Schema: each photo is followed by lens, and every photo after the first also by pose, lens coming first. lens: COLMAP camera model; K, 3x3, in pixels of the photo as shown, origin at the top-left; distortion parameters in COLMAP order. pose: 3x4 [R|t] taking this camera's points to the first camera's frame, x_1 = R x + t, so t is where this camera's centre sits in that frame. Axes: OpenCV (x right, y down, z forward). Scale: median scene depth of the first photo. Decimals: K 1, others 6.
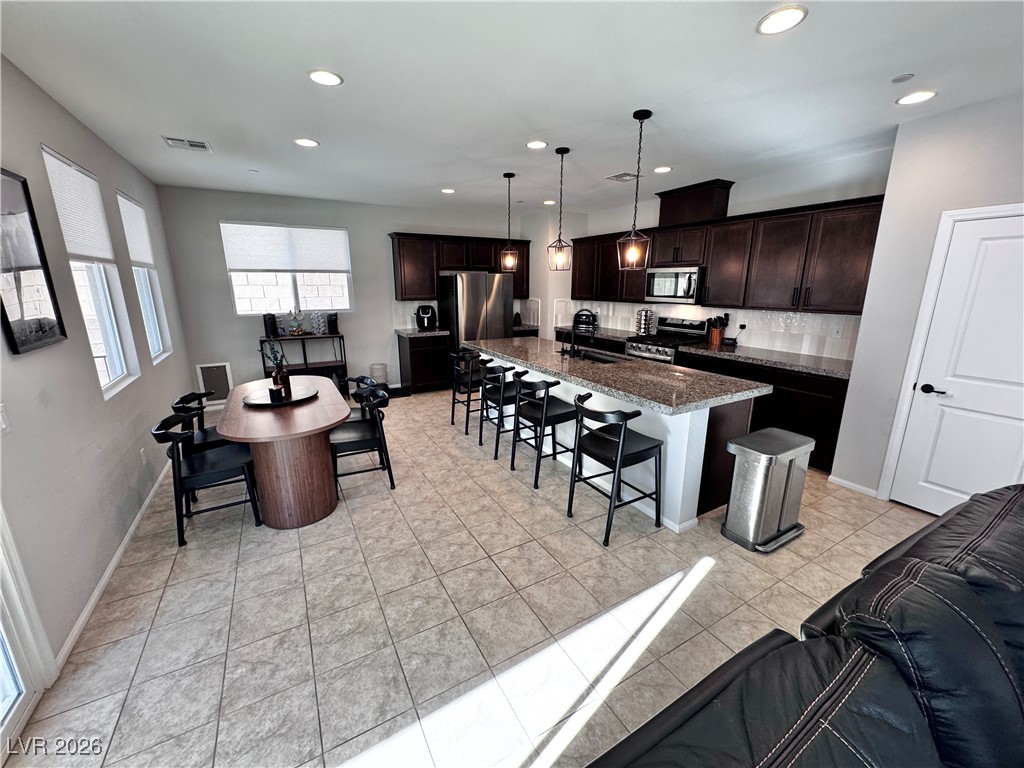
lens RADIAL K [[408.3, 0, 511.0], [0, 408.3, 382.4], [0, 0, 1]] dist [-0.003085, 0.000937]
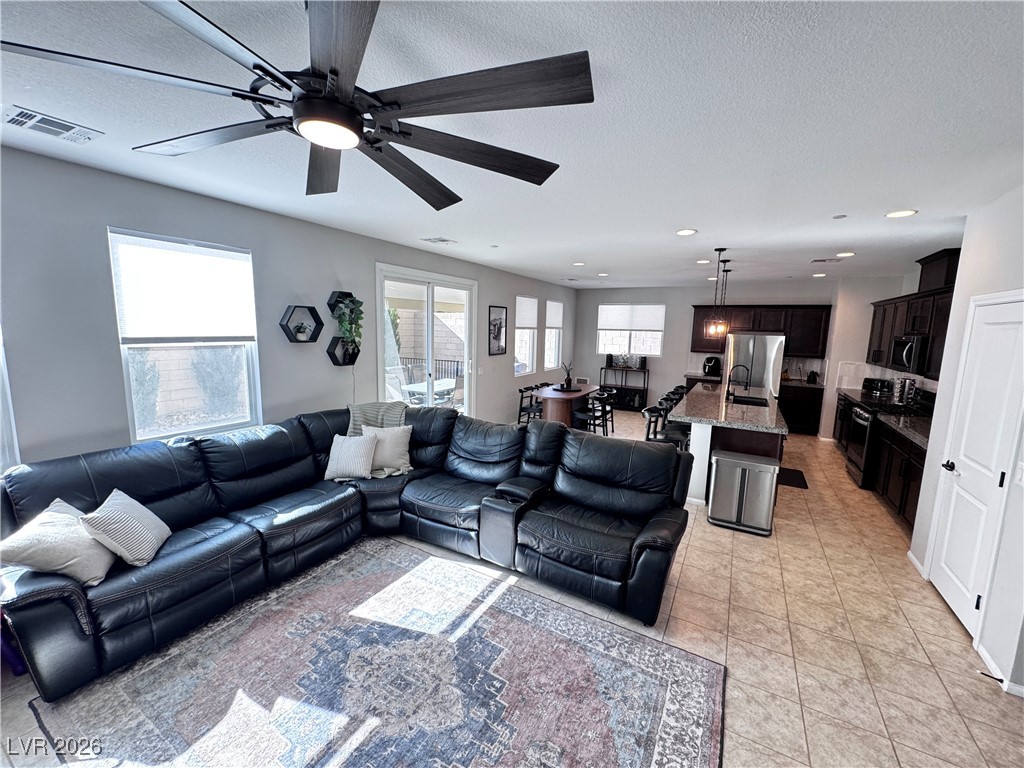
lens RADIAL K [[408.3, 0, 513.7], [0, 408.3, 383.0], [0, 0, 1]] dist [-0.003085, 0.000937]
pose [[0.509211, 0.129968, -0.850772, 1.096174], [-0.226675, 0.973882, 0.013103, 0.039436], [0.830255, 0.186177, 0.525372, -0.384943]]
